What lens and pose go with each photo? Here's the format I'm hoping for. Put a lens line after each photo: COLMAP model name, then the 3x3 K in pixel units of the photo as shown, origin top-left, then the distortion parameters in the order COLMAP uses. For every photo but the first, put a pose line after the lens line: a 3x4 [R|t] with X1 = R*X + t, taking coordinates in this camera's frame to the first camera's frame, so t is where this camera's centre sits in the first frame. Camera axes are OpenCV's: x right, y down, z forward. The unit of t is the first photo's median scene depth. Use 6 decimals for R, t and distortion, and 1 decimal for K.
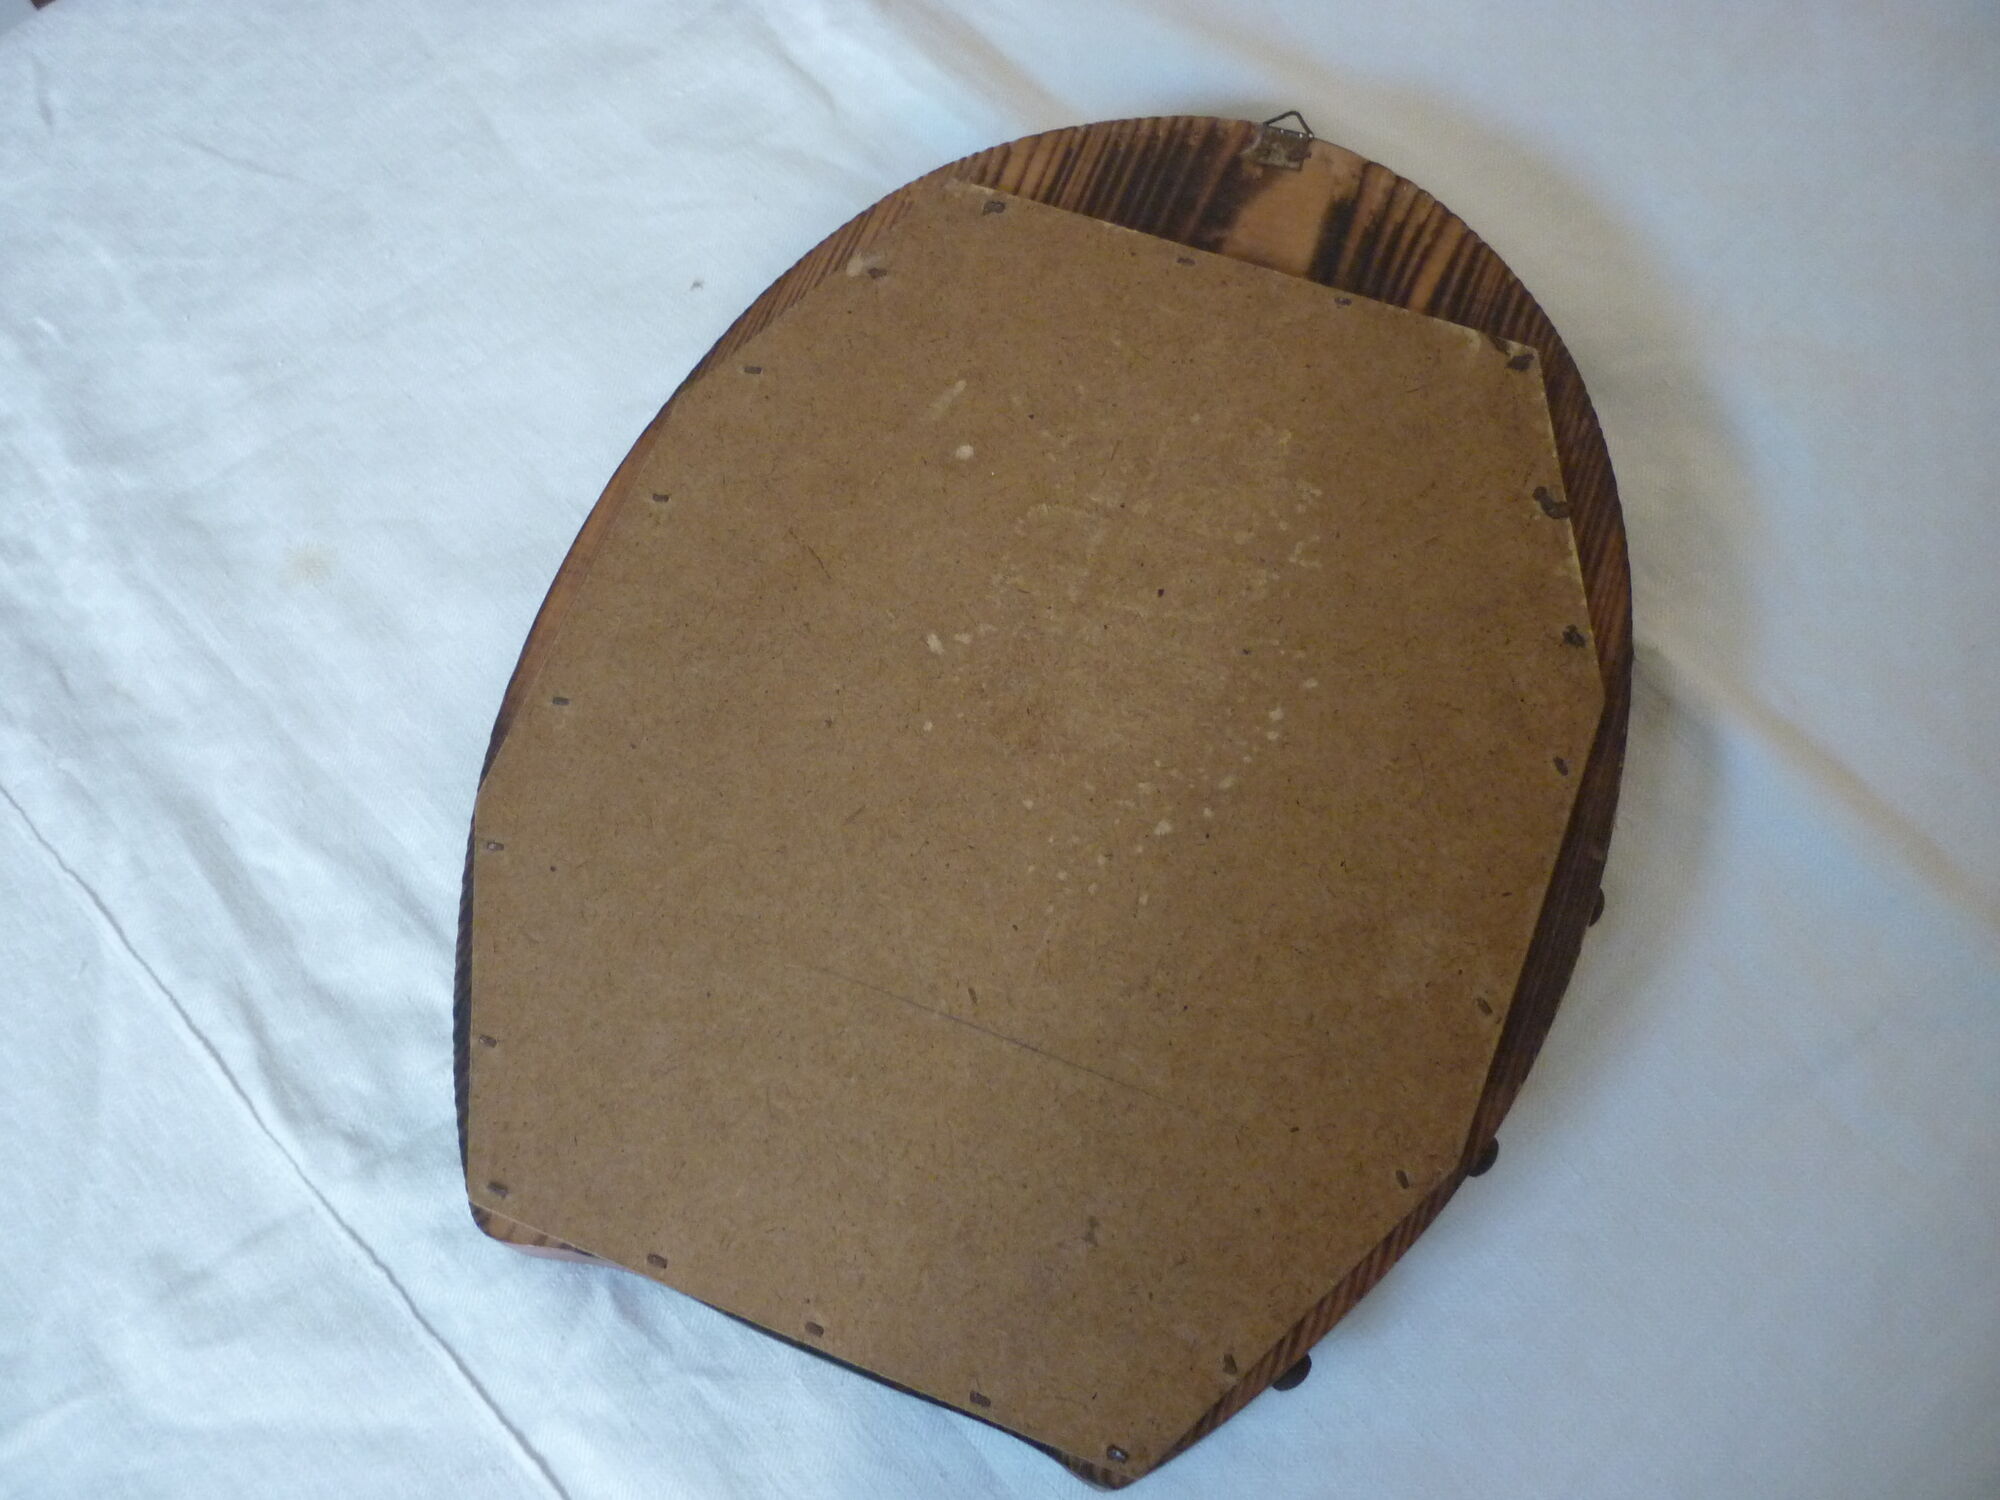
lens RADIAL K [[2002.3, 0, 996.9], [0, 2002.3, 753.2], [0, 0, 1]] dist [-0.108873, 0.153912]
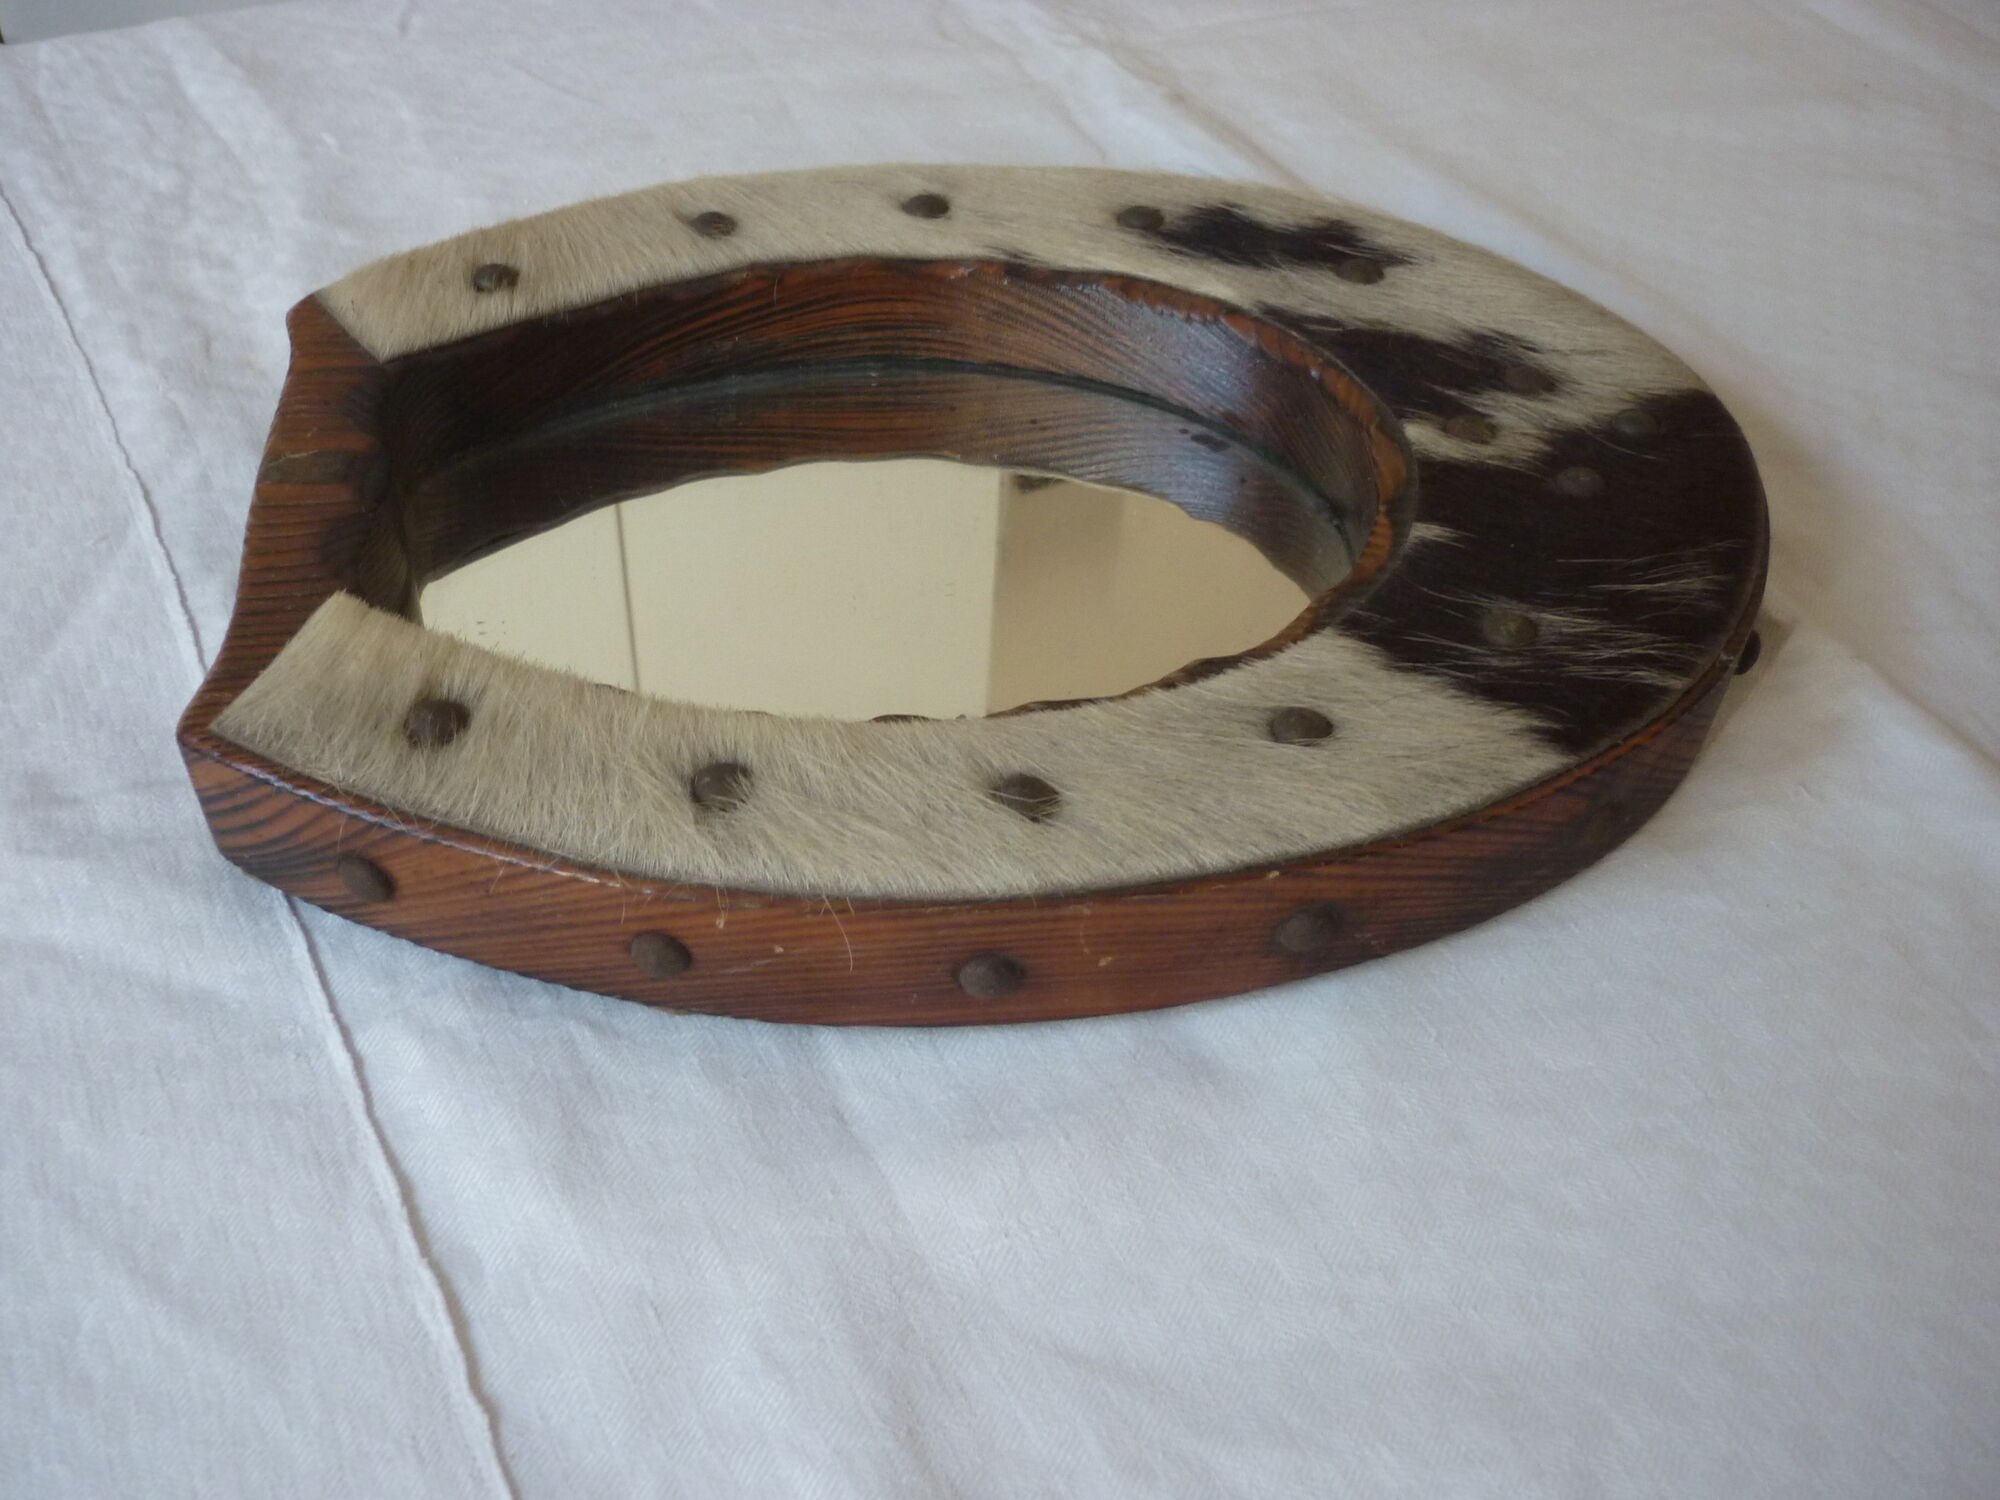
lens RADIAL K [[2002.3, 0, 996.9], [0, 2002.3, 753.2], [0, 0, 1]] dist [-0.108873, 0.153912]
pose [[0.961574, 0.251693, -0.109662, 0.067810], [-0.274521, 0.876131, -0.396274, 0.454401], [-0.003661, 0.411152, 0.911560, 0.200223]]
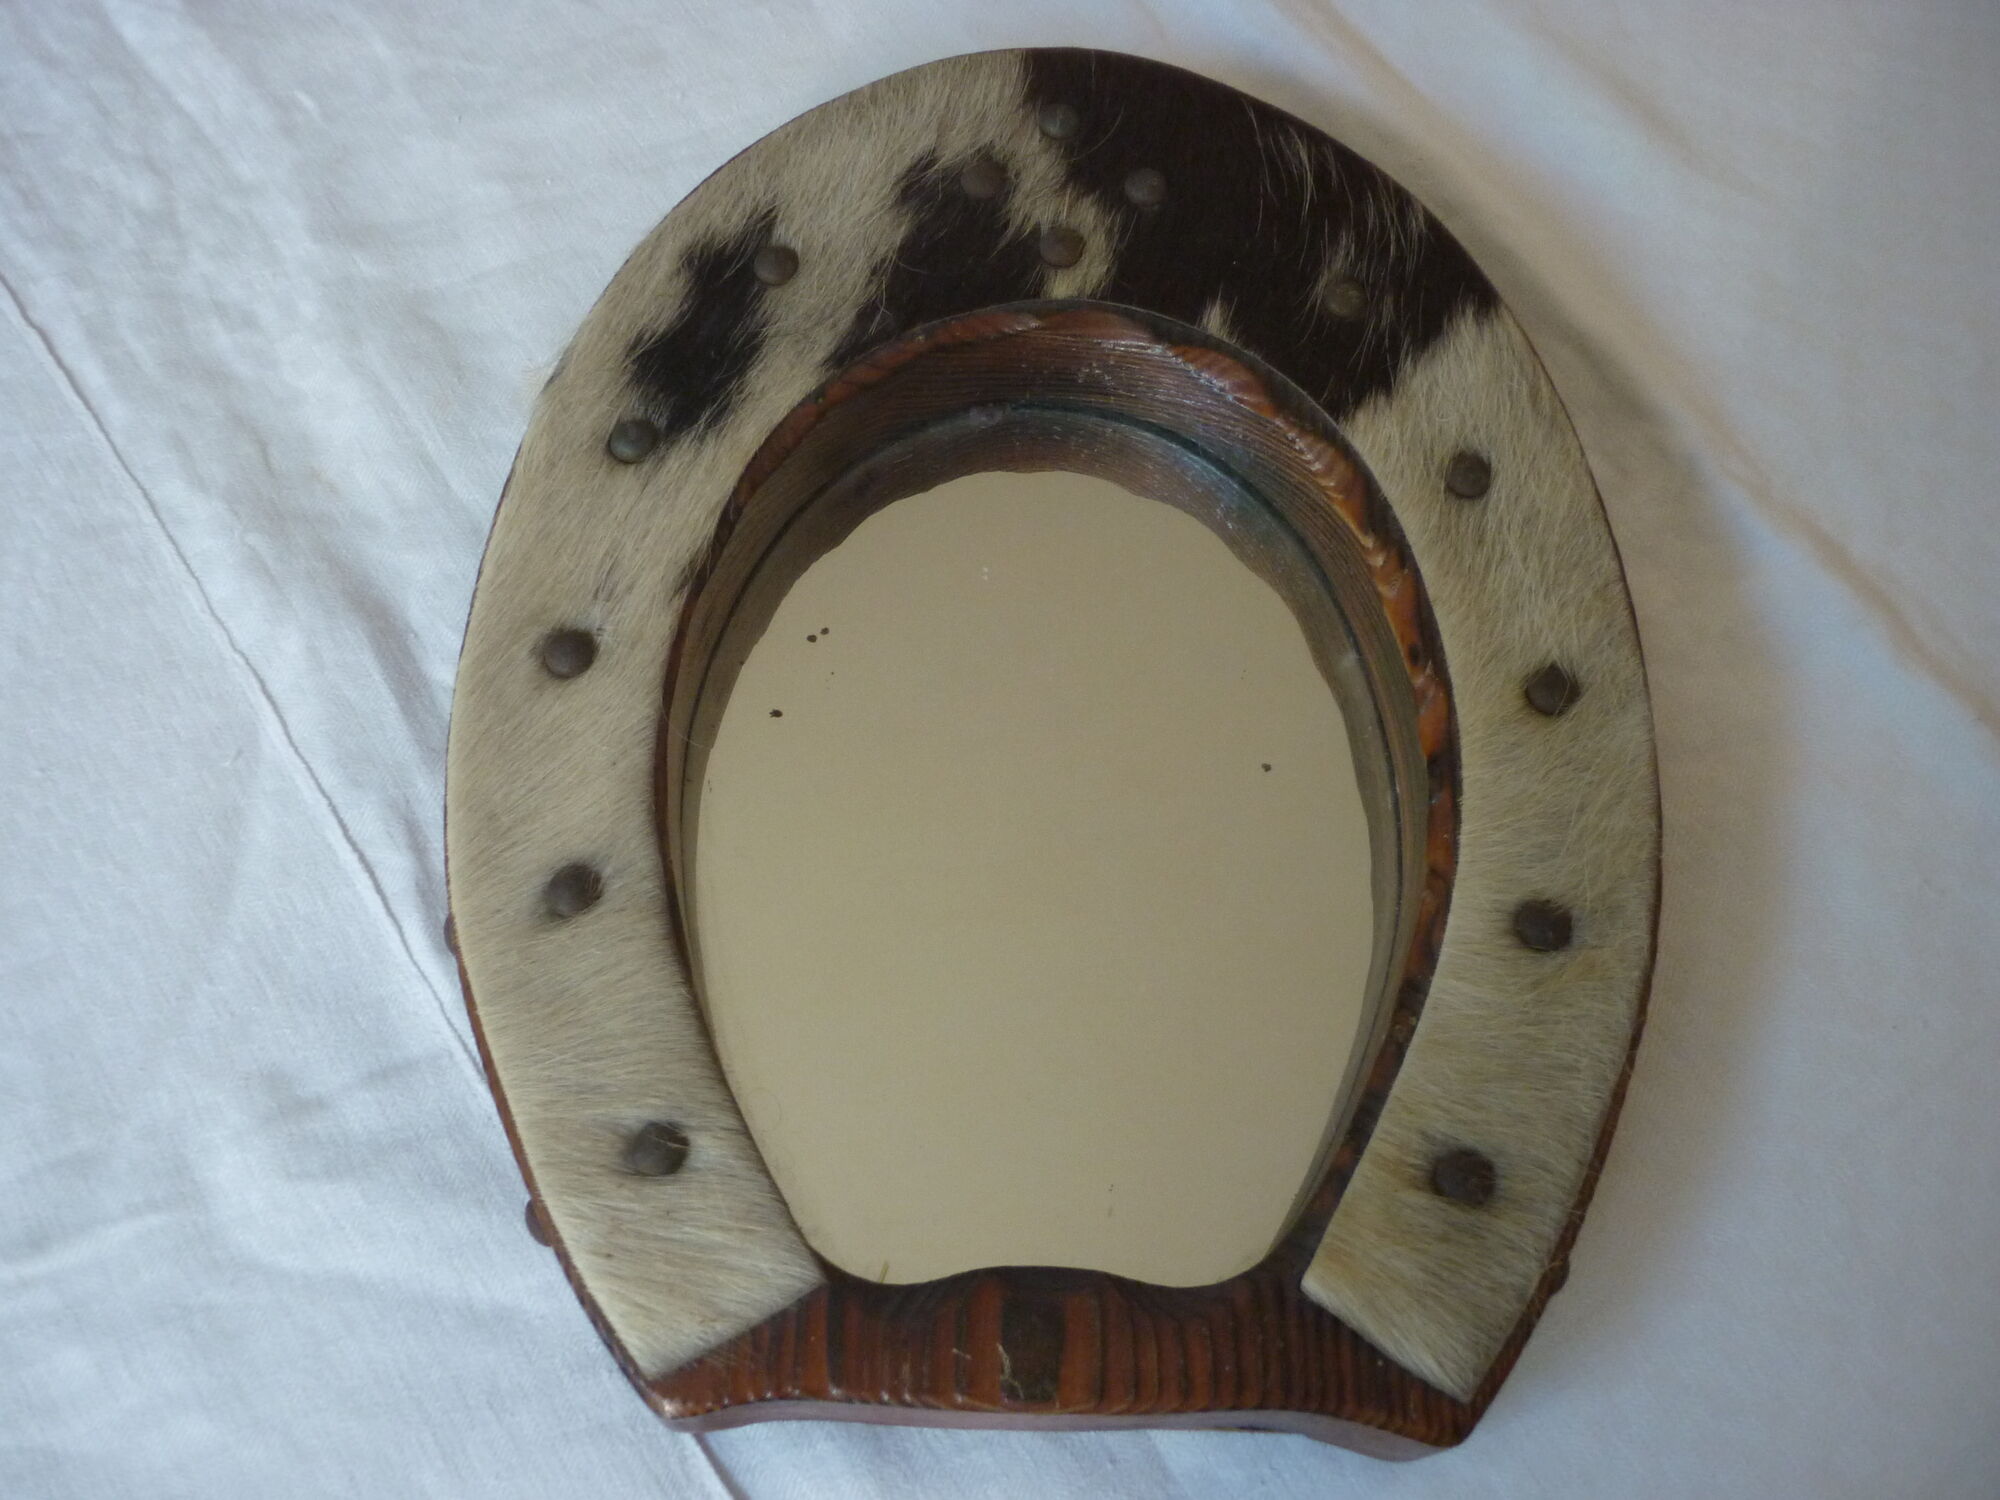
lens RADIAL K [[2002.3, 0, 996.9], [0, 2002.3, 753.2], [0, 0, 1]] dist [-0.108873, 0.153912]
pose [[0.983610, 0.179796, 0.013583, -0.133686], [-0.178603, 0.981875, -0.063427, 0.105080], [-0.024740, 0.059962, 0.997894, 0.080035]]
